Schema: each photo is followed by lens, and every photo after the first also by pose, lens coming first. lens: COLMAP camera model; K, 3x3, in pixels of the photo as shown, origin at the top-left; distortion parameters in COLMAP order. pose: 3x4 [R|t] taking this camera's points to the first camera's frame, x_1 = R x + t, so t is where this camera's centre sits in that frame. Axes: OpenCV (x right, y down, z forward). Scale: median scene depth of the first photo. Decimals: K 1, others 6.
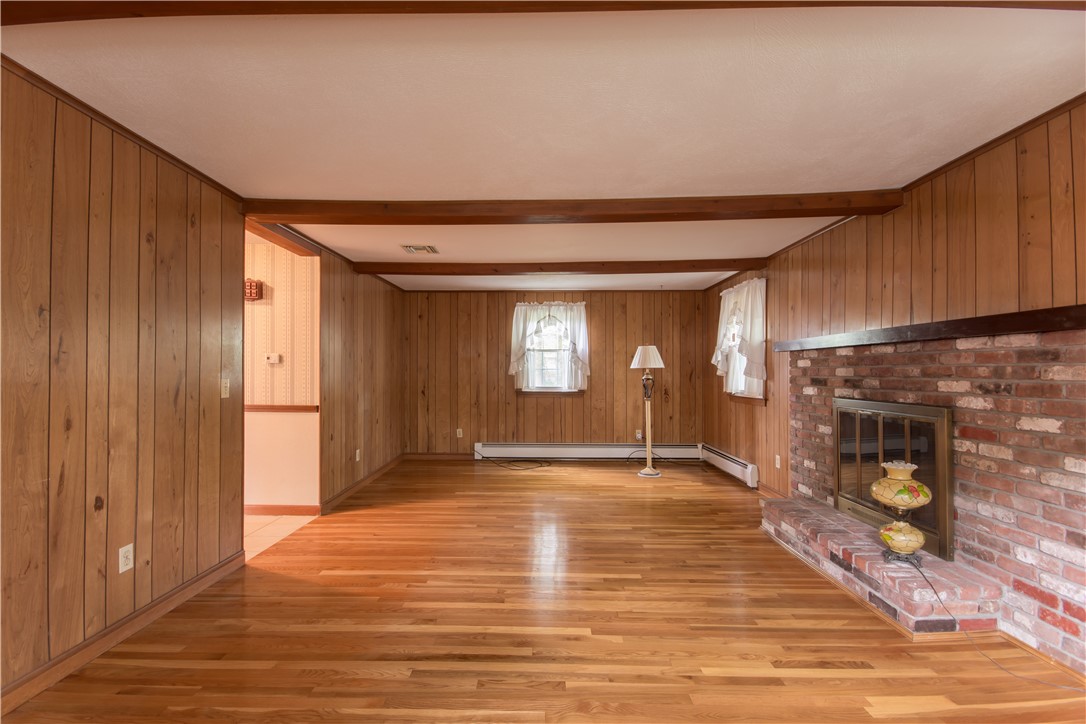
lens RADIAL K [[482.1, 0, 537.2], [0, 482.1, 370.6], [0, 0, 1]] dist [-0.014325, -0.000650]
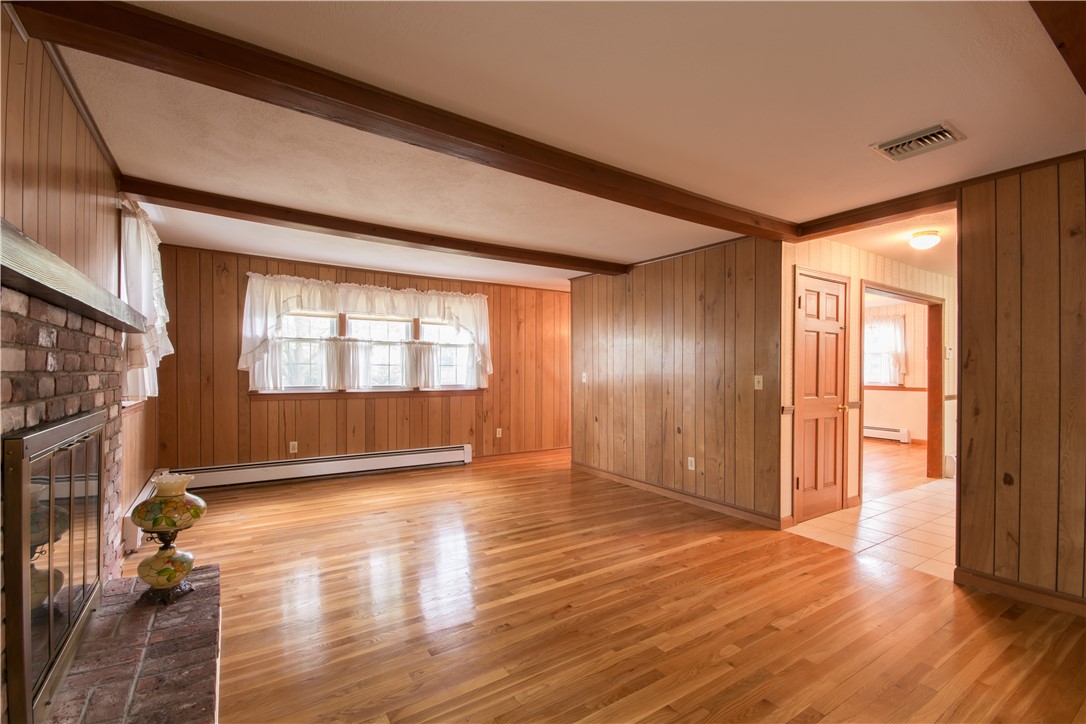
lens RADIAL K [[482.1, 0, 537.2], [0, 482.1, 370.6], [0, 0, 1]] dist [-0.014325, -0.000650]
pose [[-0.832536, -0.005821, -0.553941, 0.572846], [-0.004809, 0.999983, -0.003280, 0.010769], [0.553950, -0.000067, -0.832550, 1.684611]]
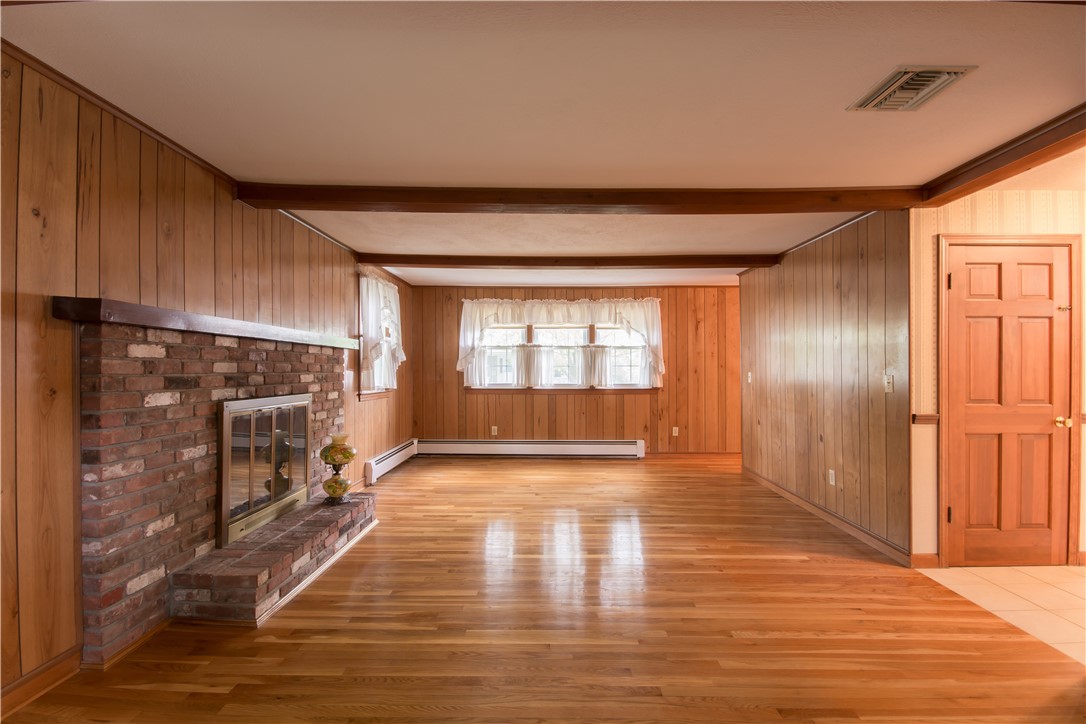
lens RADIAL K [[482.1, 0, 537.2], [0, 482.1, 370.6], [0, 0, 1]] dist [-0.014325, -0.000650]
pose [[-0.999901, -0.001931, 0.013905, 0.129253], [-0.001948, 0.999997, -0.001248, 0.008661], [-0.013902, -0.001275, -0.999903, 1.997219]]
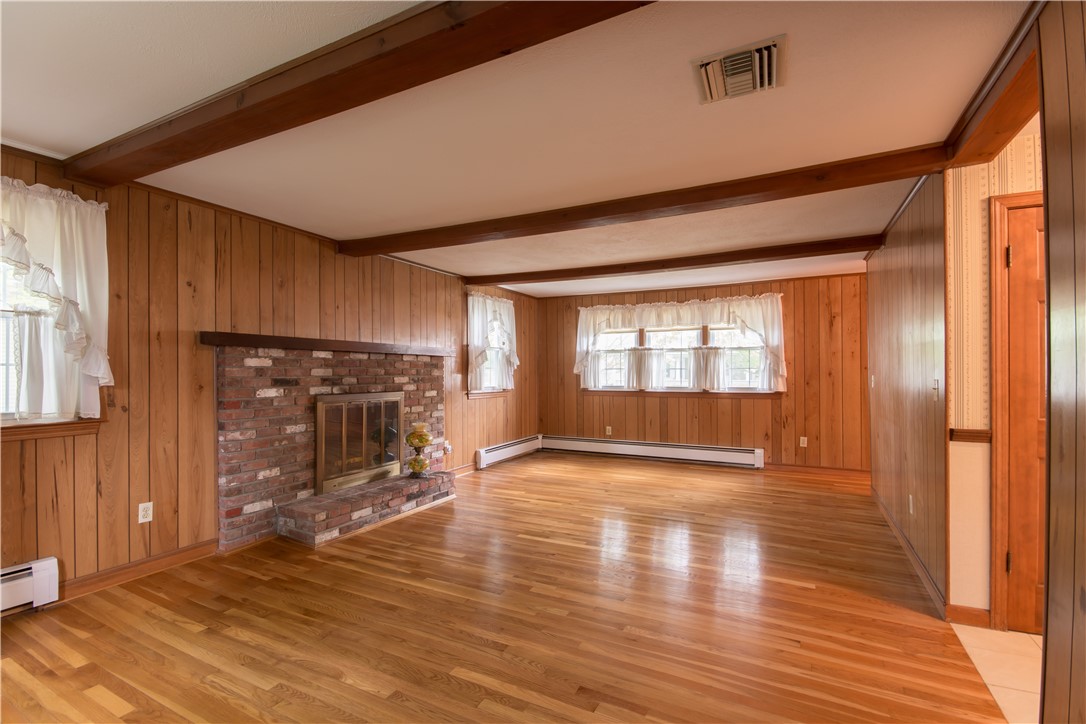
lens RADIAL K [[482.1, 0, 537.2], [0, 482.1, 370.6], [0, 0, 1]] dist [-0.014325, -0.000650]
pose [[-0.891151, 0.001990, 0.453703, -0.382078], [-0.000569, 0.999985, -0.005503, 0.005580], [-0.453707, -0.005162, -0.891136, 2.006606]]
